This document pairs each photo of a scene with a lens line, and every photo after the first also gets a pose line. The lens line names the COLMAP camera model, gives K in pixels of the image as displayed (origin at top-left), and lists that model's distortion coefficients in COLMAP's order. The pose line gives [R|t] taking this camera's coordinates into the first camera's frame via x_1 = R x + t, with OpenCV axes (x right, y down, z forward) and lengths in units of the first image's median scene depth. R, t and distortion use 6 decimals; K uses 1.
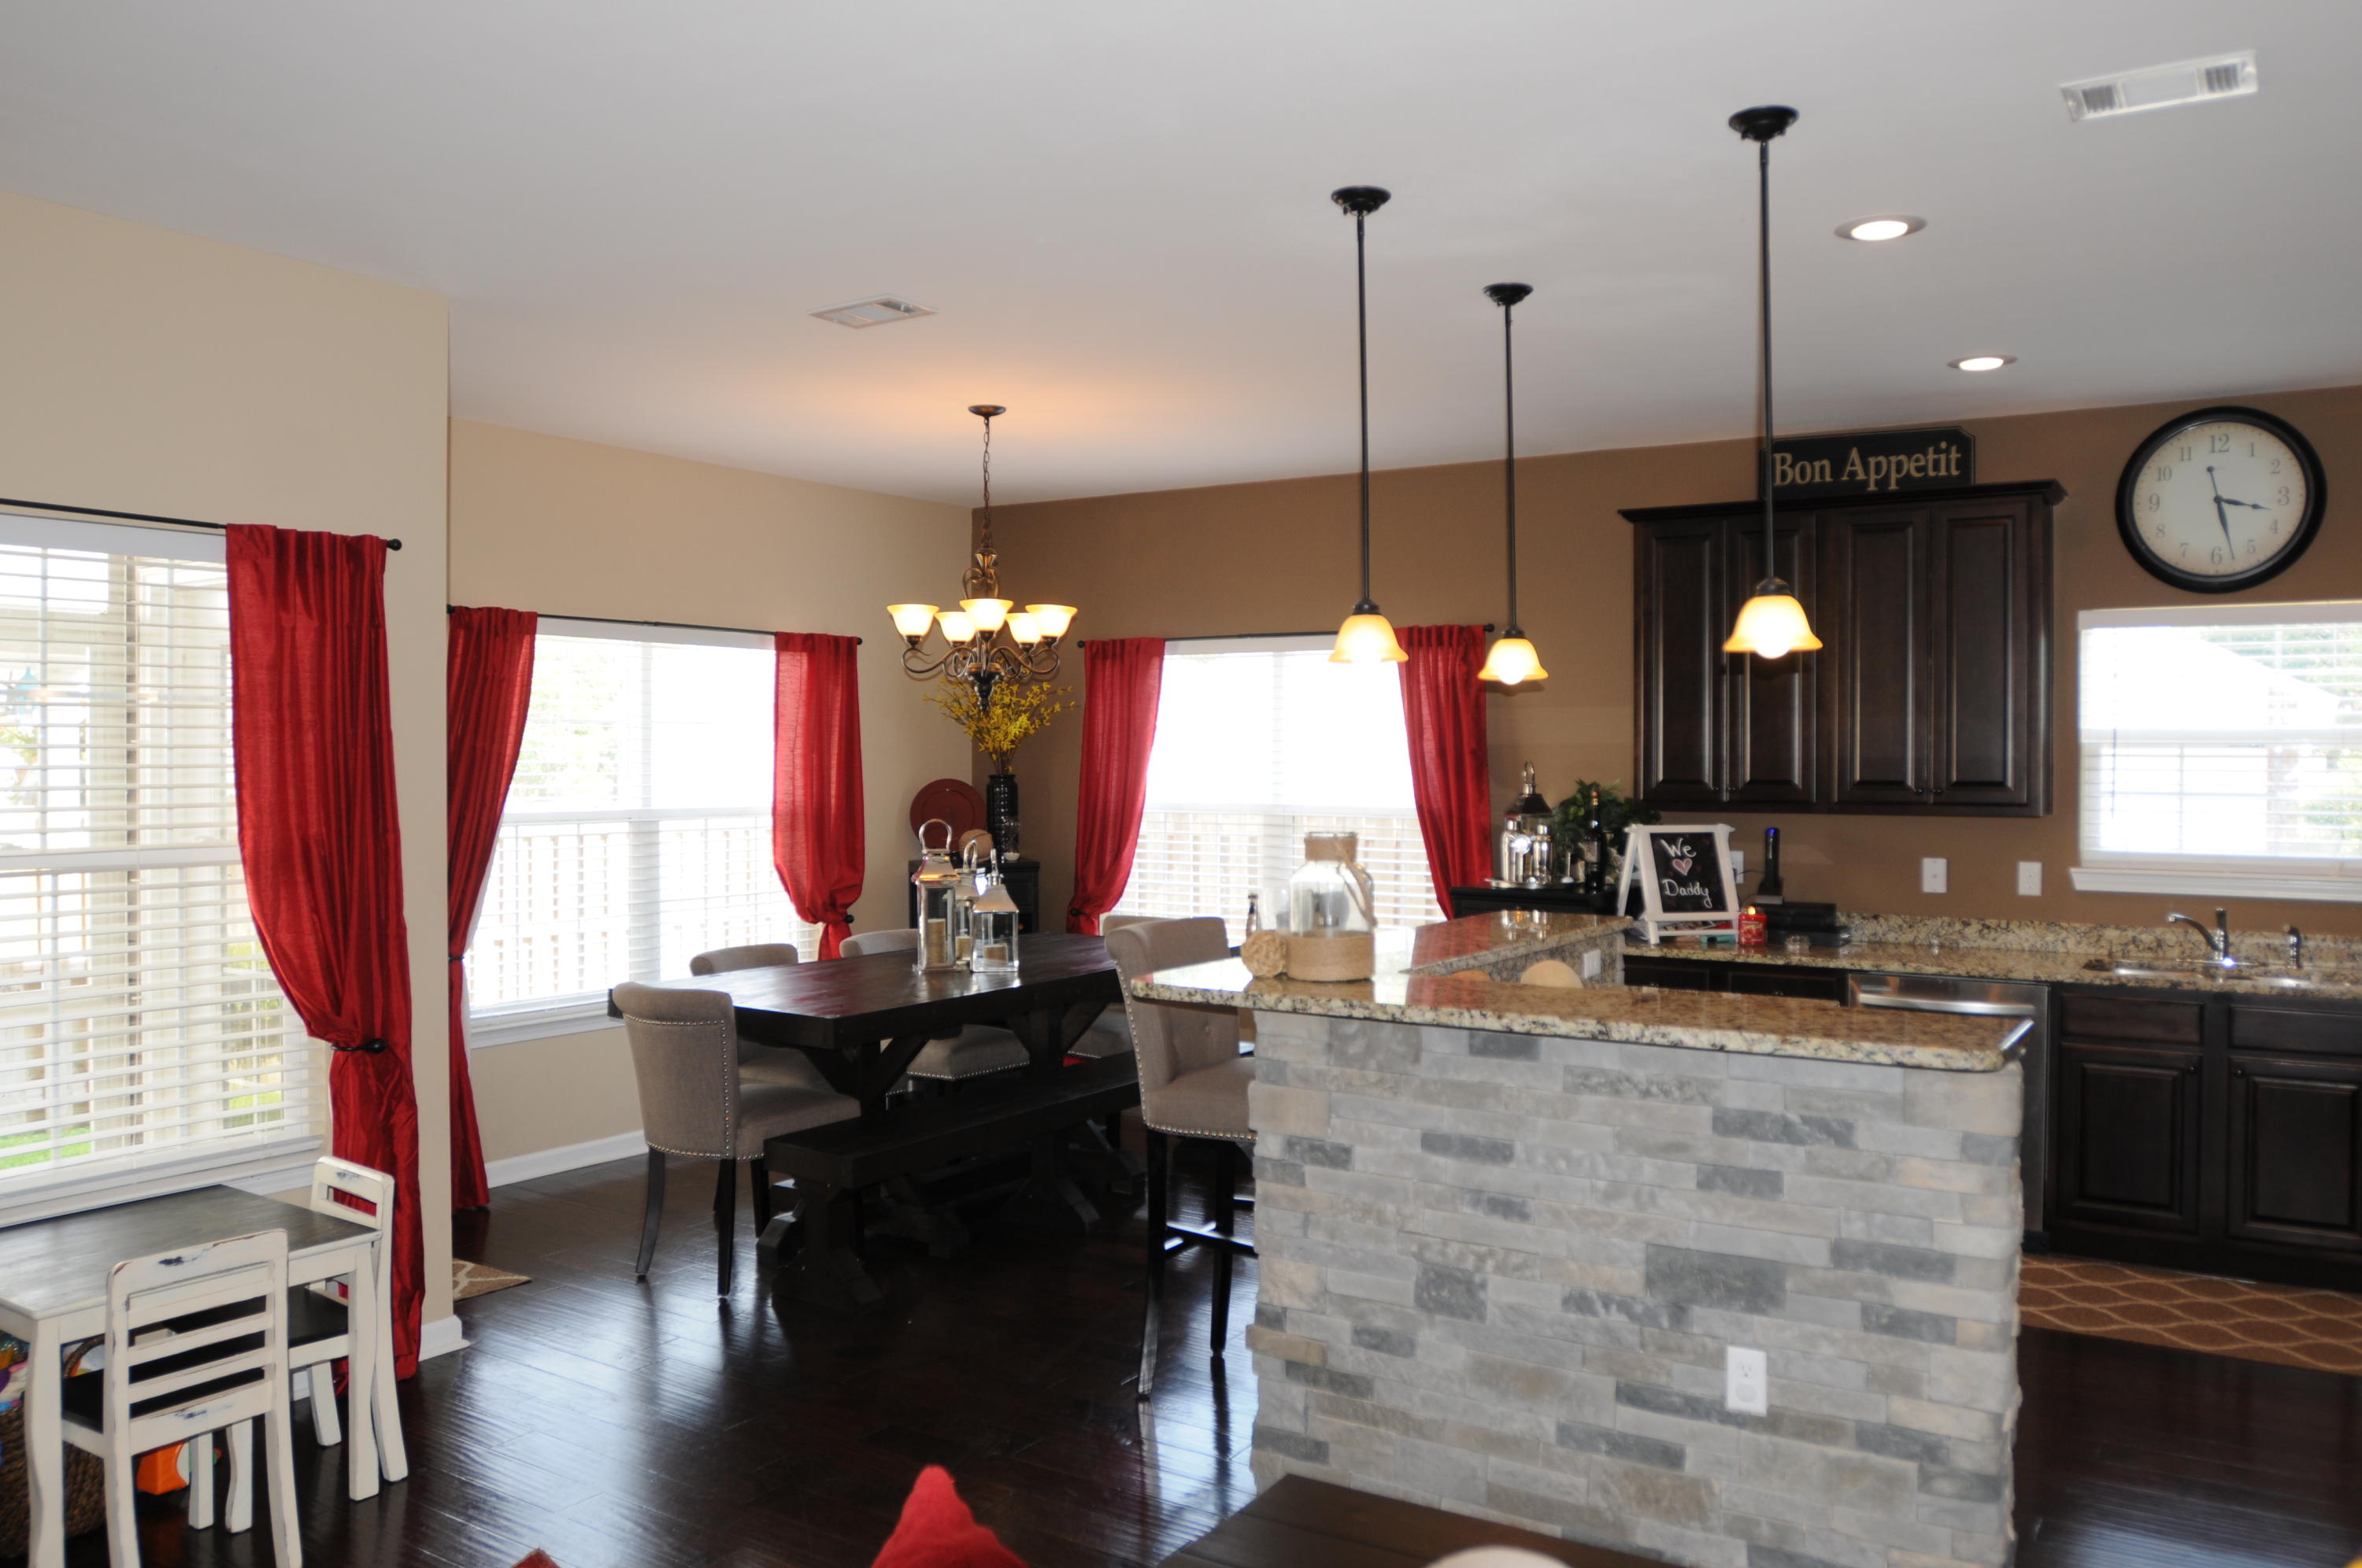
lens RADIAL K [[1765.8, 0, 1177.6], [0, 1765.8, 773.0], [0, 0, 1]] dist [-0.086572, 0.054115]
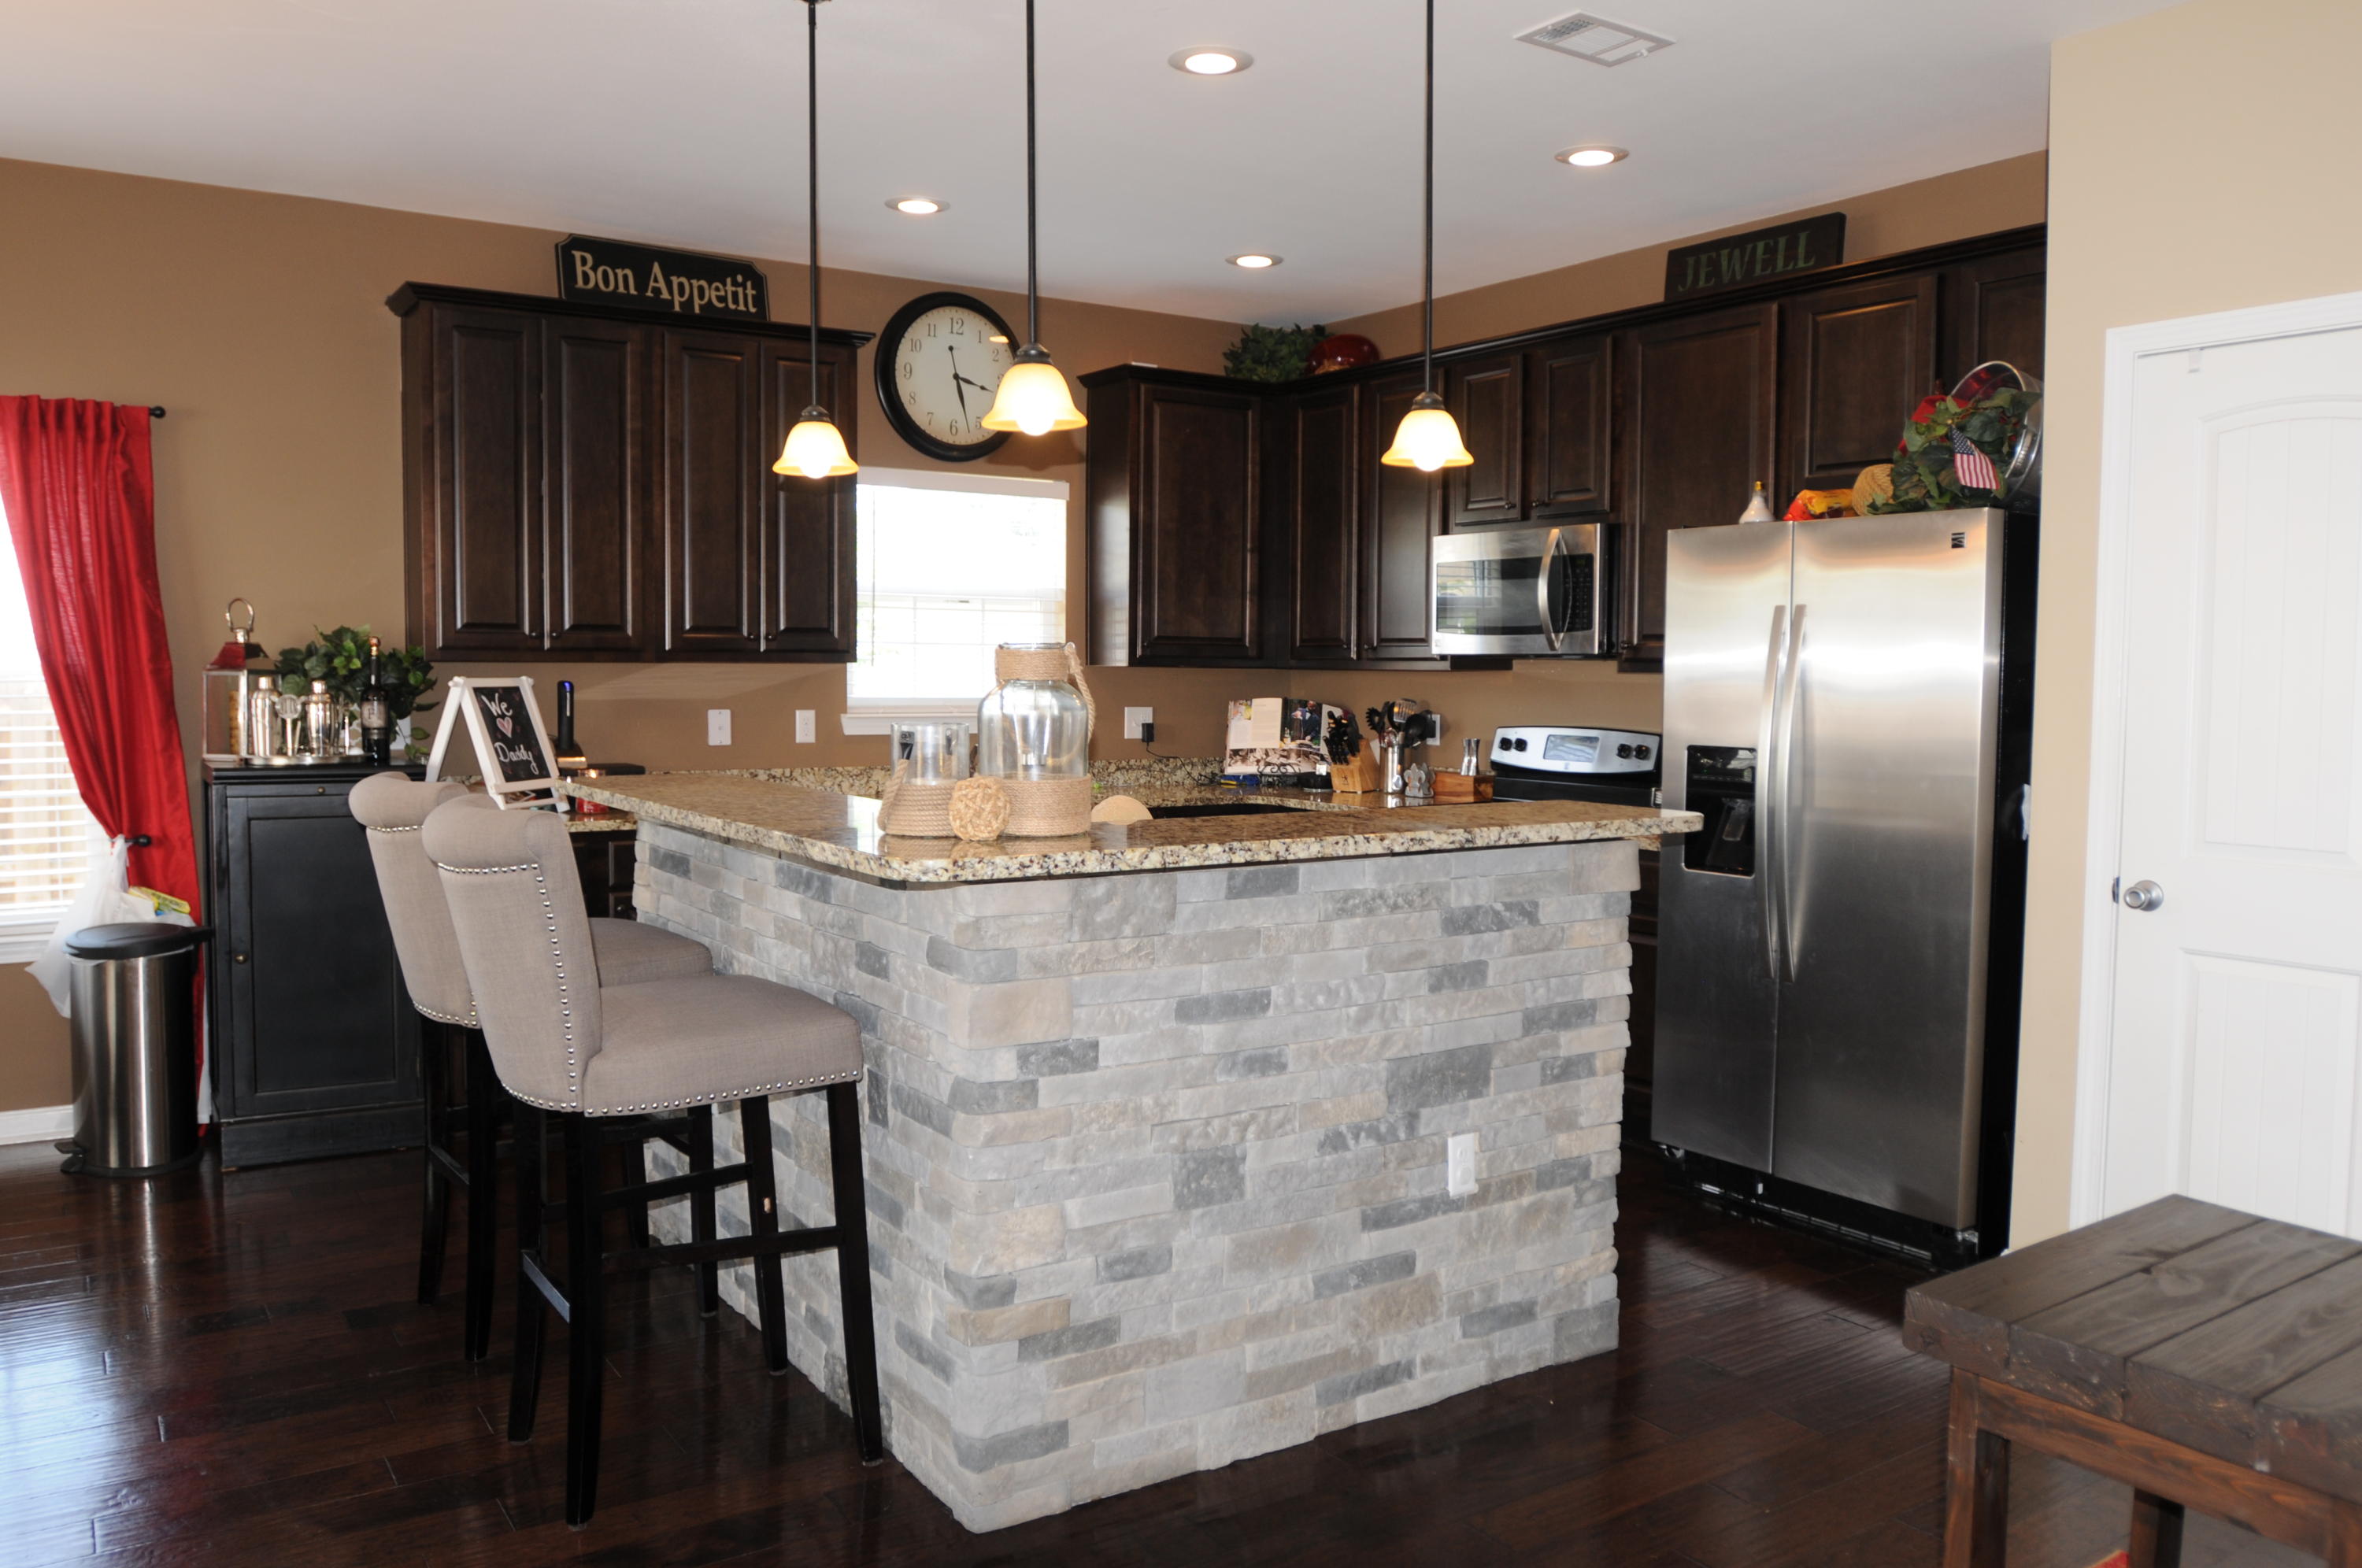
lens RADIAL K [[1765.8, 0, 1177.6], [0, 1765.8, 773.0], [0, 0, 1]] dist [-0.086572, 0.054115]
pose [[0.384086, -0.053958, 0.921719, -0.645351], [-0.000252, 0.998285, 0.058545, 0.047999], [-0.923297, -0.022719, 0.383414, 0.697438]]
